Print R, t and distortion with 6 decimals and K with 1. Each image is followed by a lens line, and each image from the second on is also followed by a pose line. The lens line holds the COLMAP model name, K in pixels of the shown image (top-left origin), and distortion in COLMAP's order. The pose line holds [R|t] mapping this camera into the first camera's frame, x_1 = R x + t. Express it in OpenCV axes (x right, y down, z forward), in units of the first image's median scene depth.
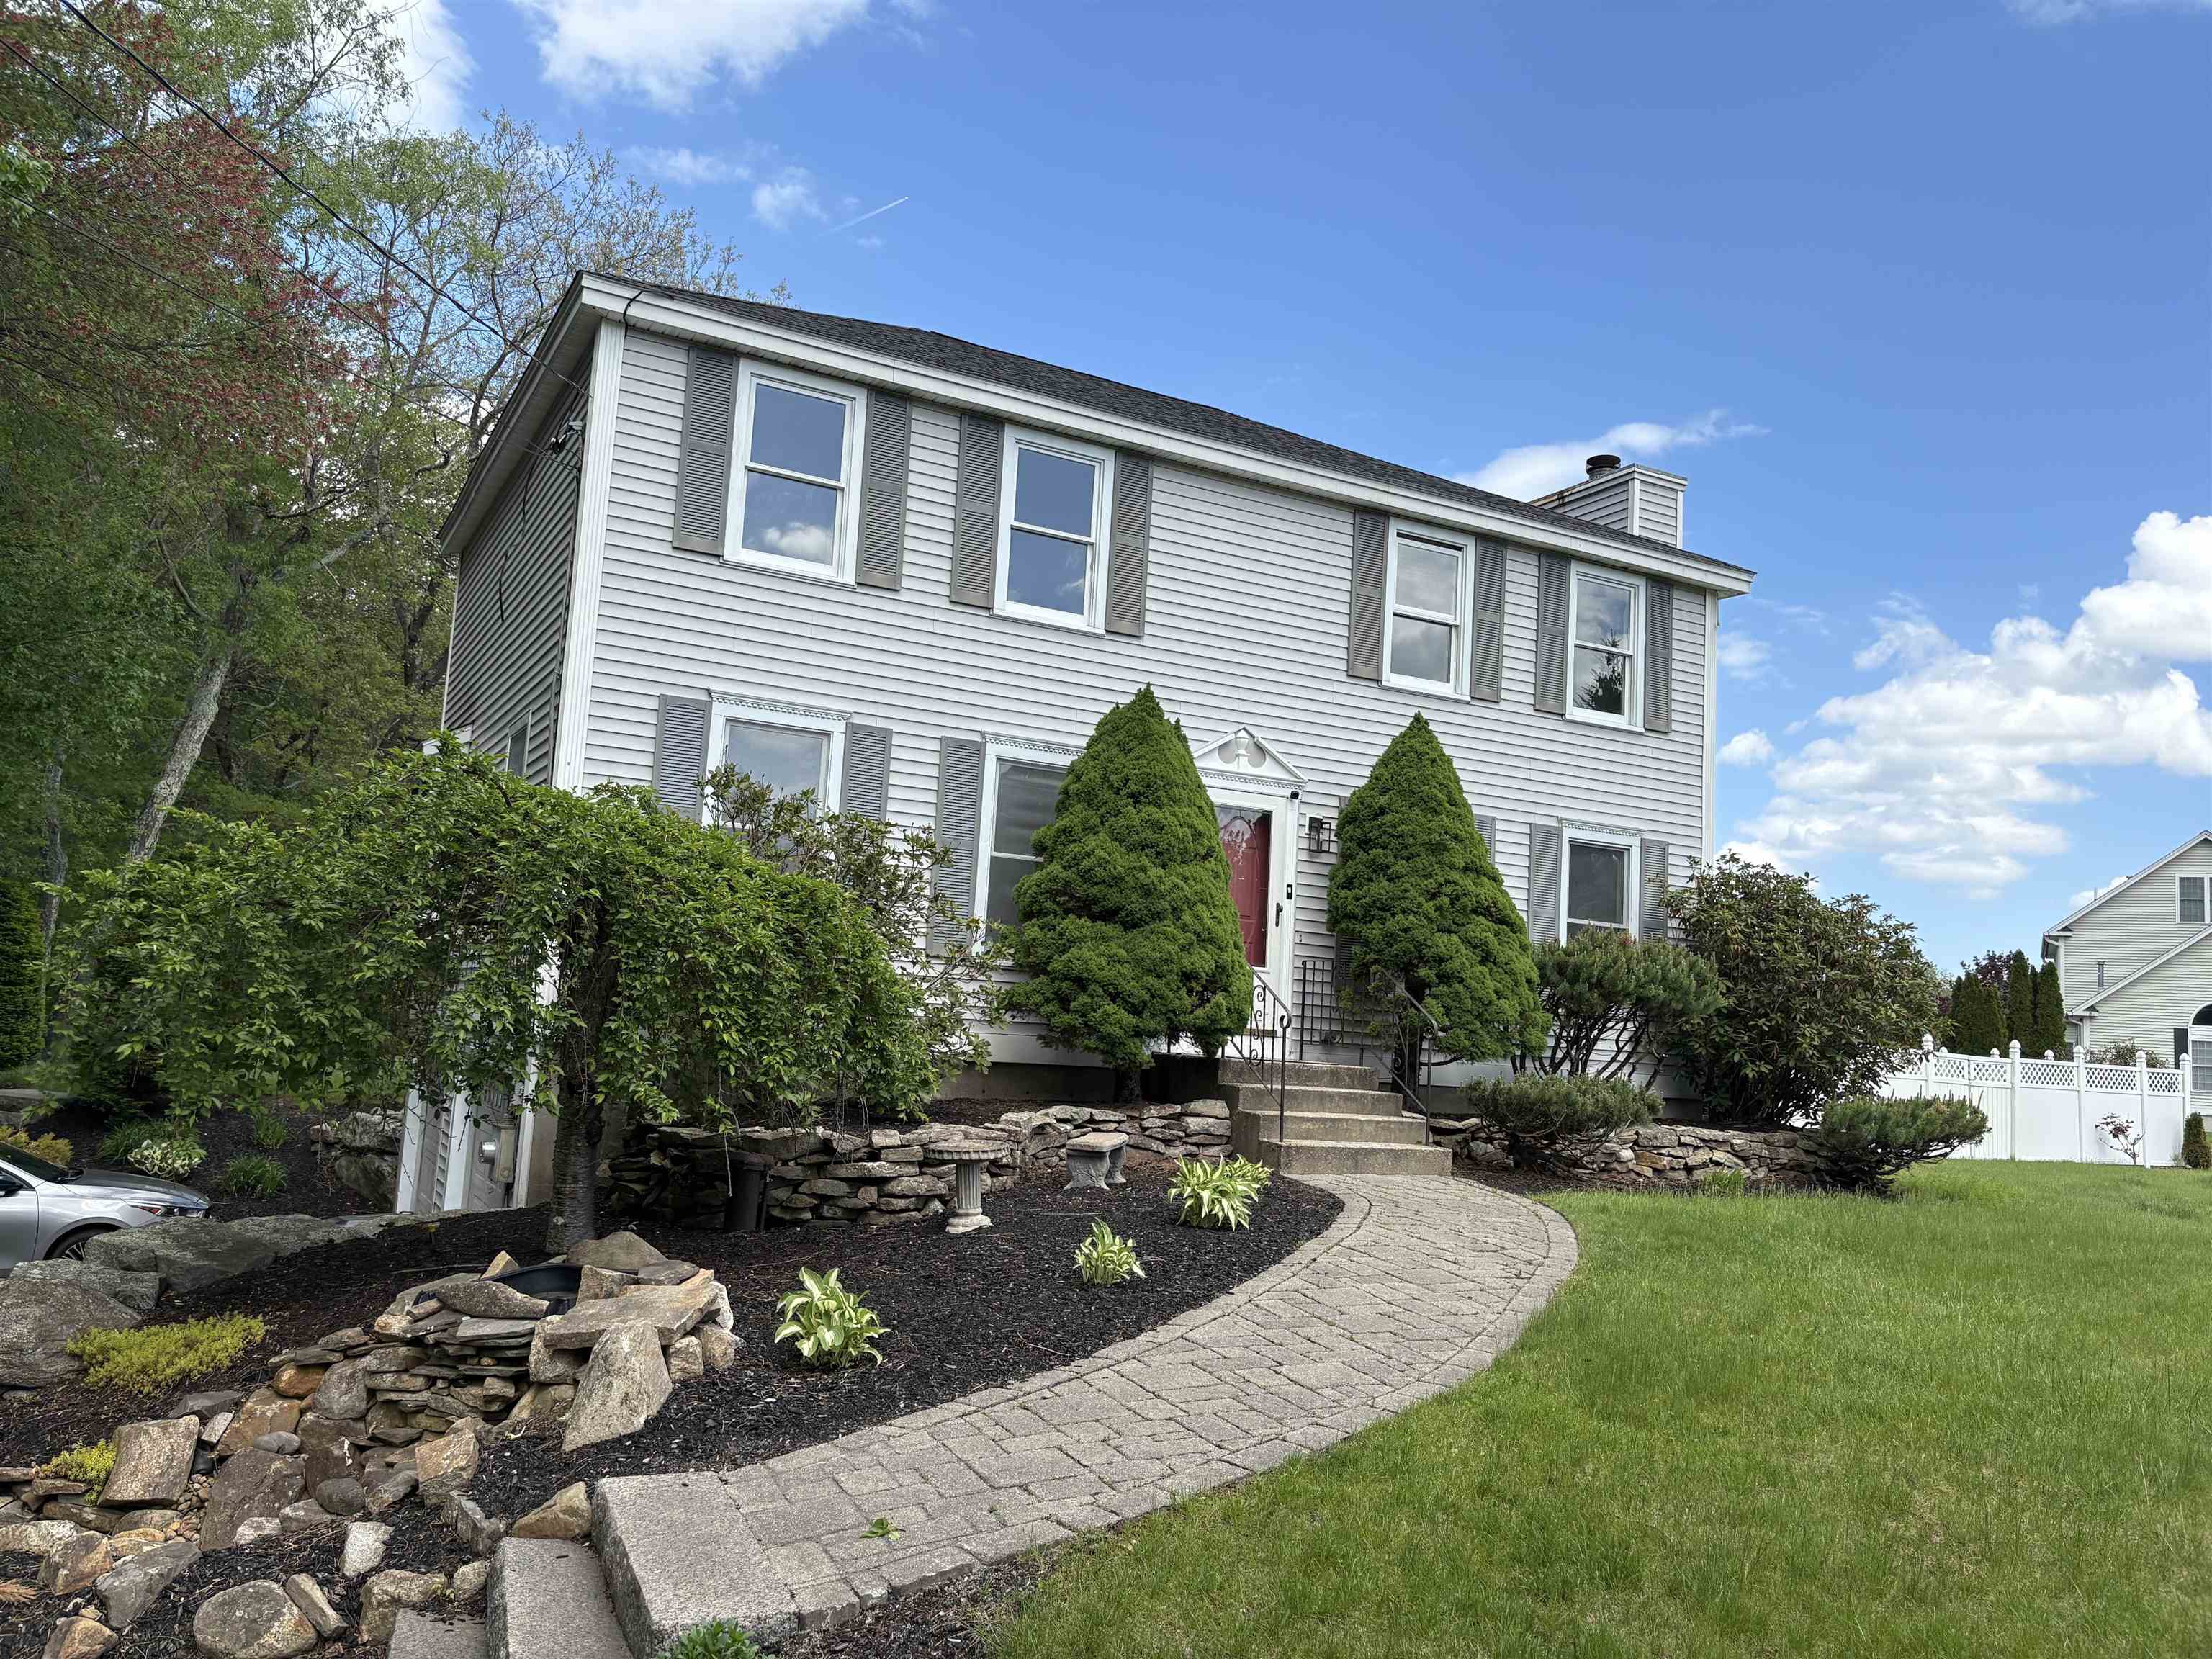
lens RADIAL K [[1725.6, 0, 1199.7], [0, 1725.6, 826.1], [0, 0, 1]] dist [0.087944, 0.001069]
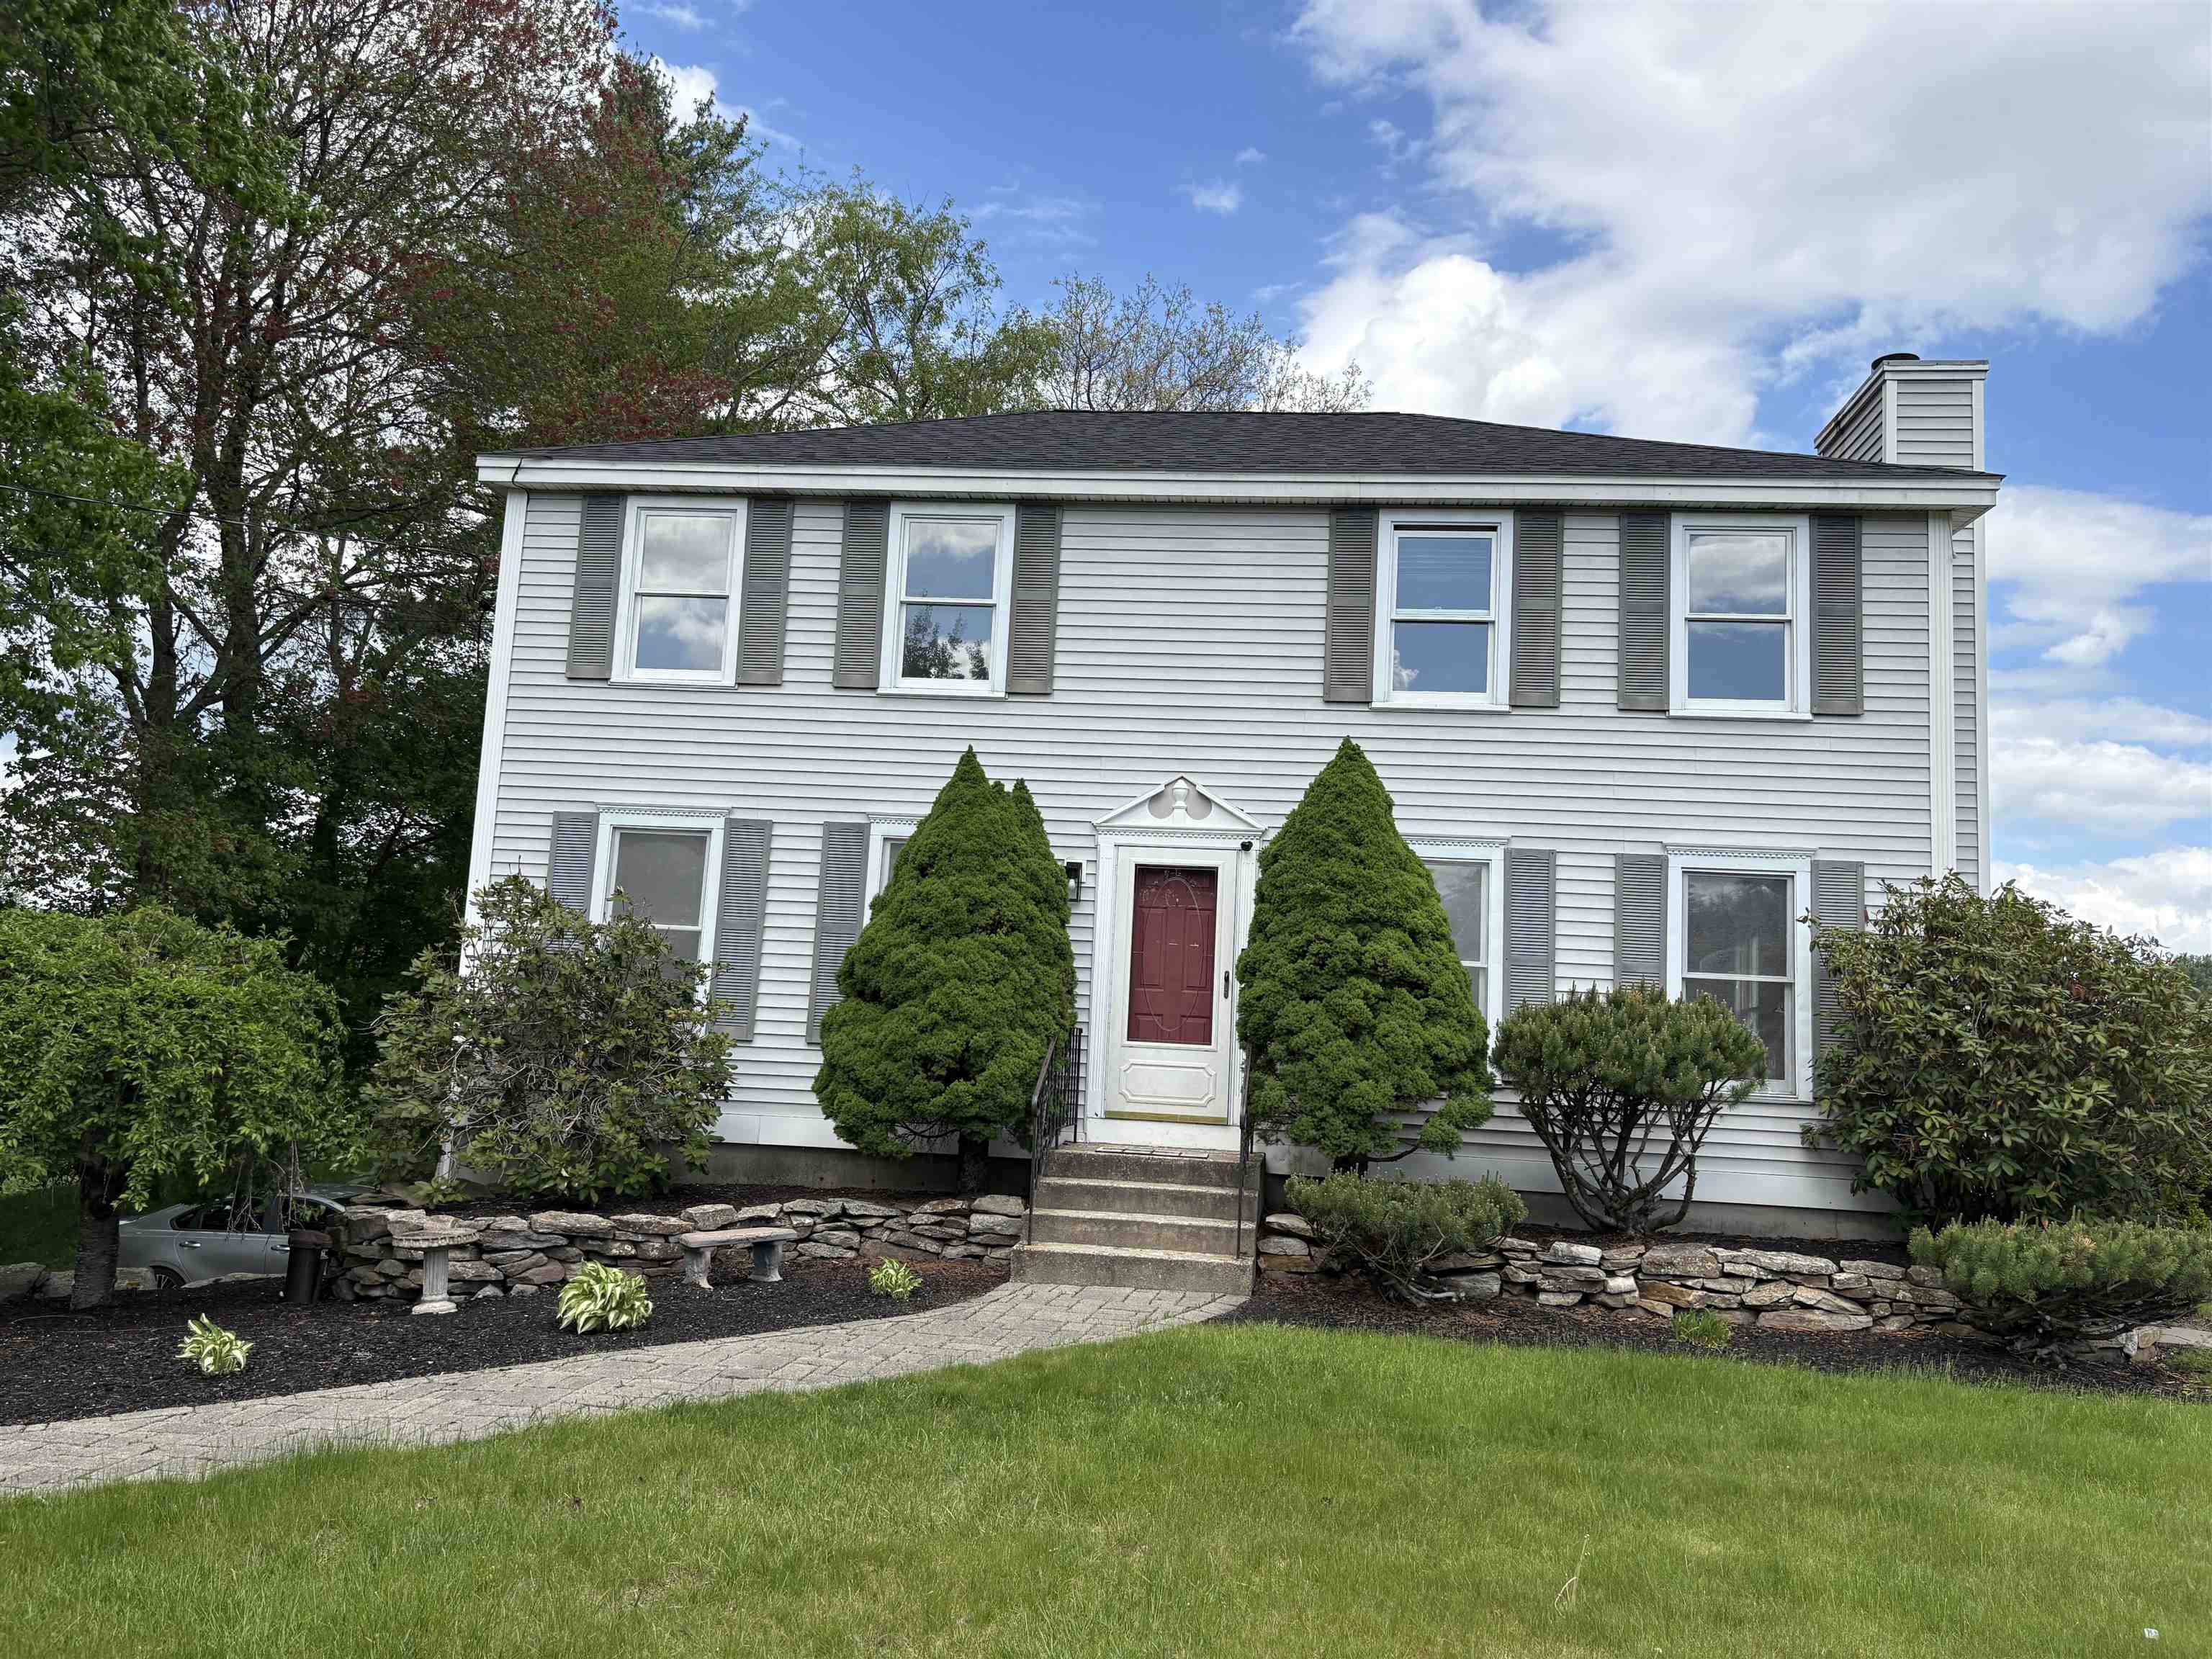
lens RADIAL K [[1711.3, 0, 1179.2], [0, 1711.3, 827.3], [0, 0, 1]] dist [0.062077, 0.000520]
pose [[0.819160, -0.115215, -0.561874, 0.511072], [0.063639, 0.991826, -0.110598, 0.065040], [0.570024, 0.054841, 0.819796, 0.281137]]
